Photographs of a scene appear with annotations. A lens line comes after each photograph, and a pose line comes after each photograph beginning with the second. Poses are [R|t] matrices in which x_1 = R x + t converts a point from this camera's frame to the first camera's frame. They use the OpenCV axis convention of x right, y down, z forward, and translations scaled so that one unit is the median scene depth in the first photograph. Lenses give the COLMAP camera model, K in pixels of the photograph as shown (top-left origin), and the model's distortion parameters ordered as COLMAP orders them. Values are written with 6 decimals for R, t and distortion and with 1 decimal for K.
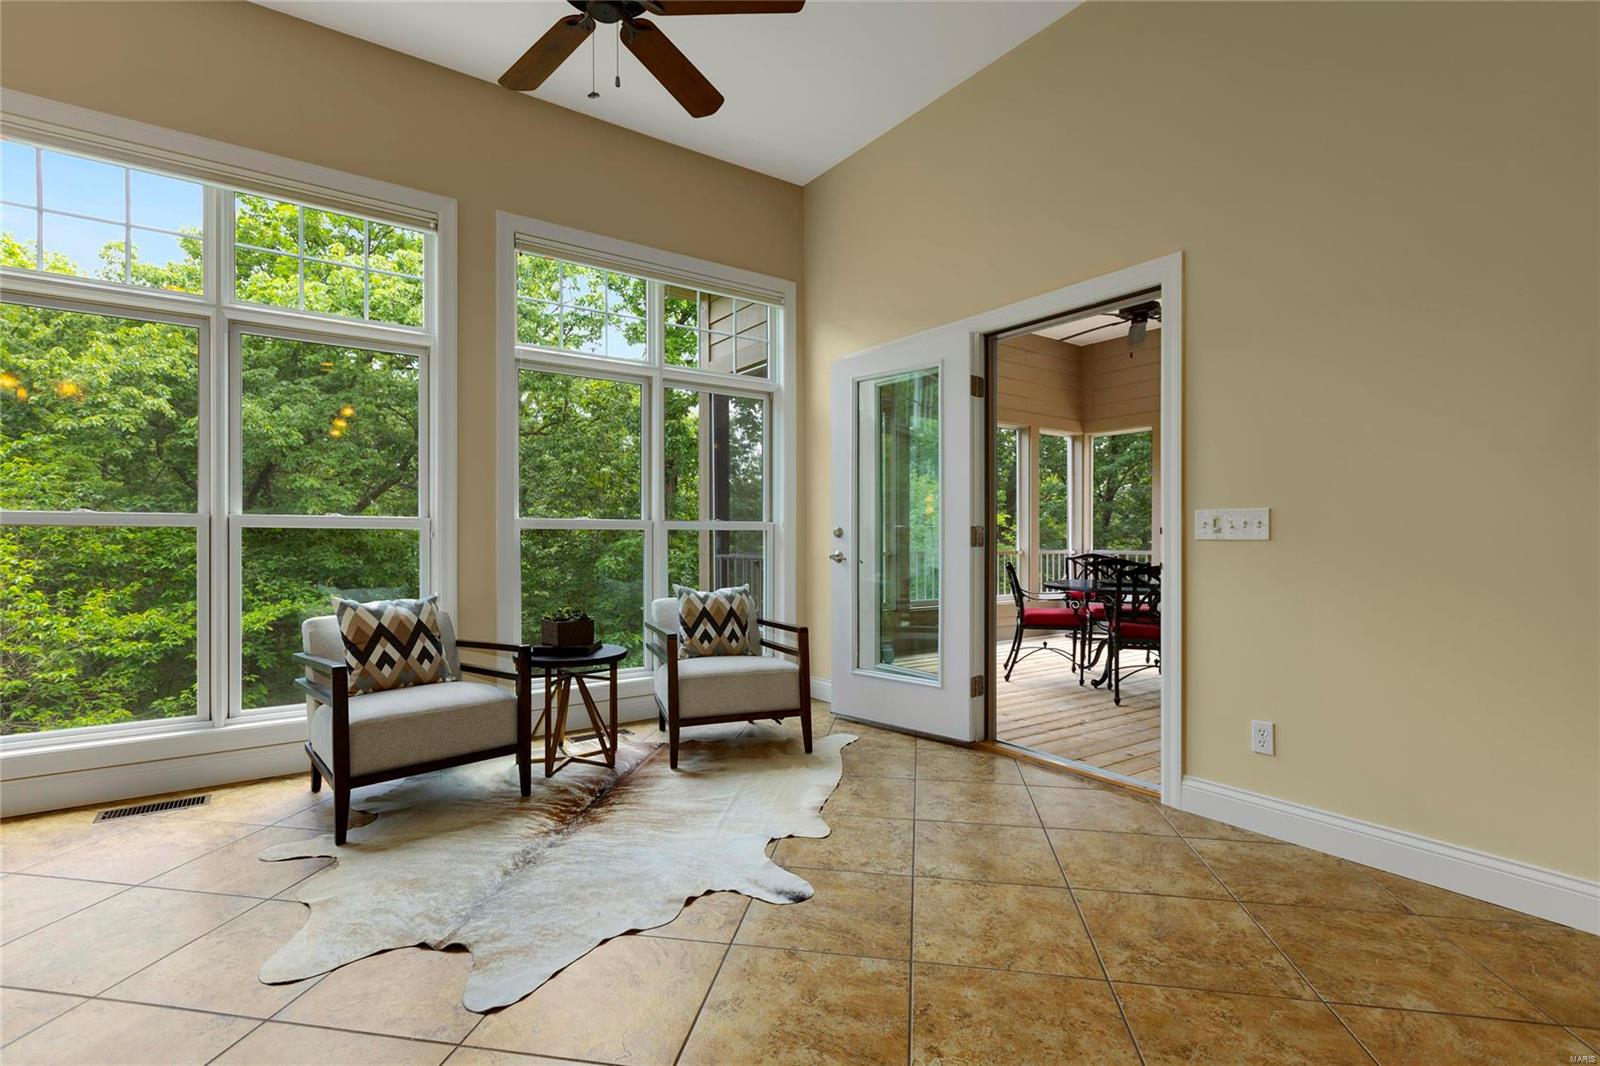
lens RADIAL K [[733.7, 0, 800.8], [0, 733.7, 532.1], [0, 0, 1]] dist [0.000685, -0.000555]
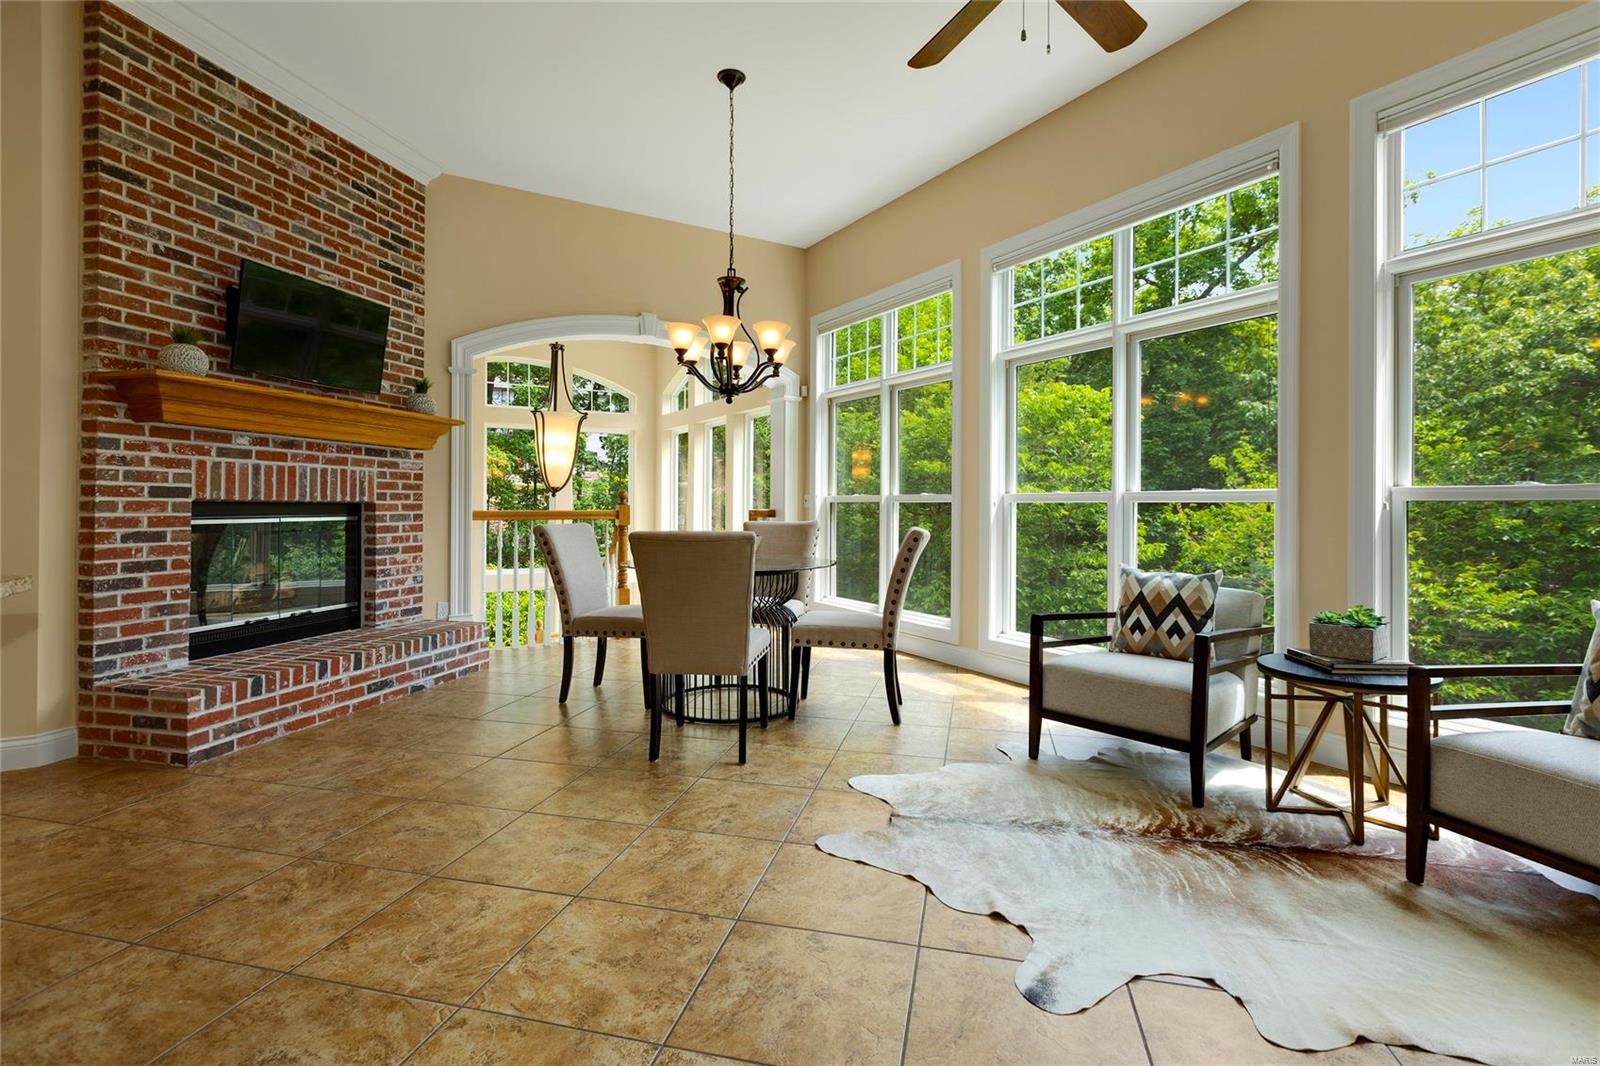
lens RADIAL K [[733.7, 0, 755.6], [0, 733.7, 498.6], [0, 0, 1]] dist [0.000685, -0.000555]
pose [[-0.075788, -0.003768, -0.997117, 0.545356], [-0.004935, 0.999982, -0.003404, -0.003427], [0.997112, 0.004663, -0.075805, 0.541545]]
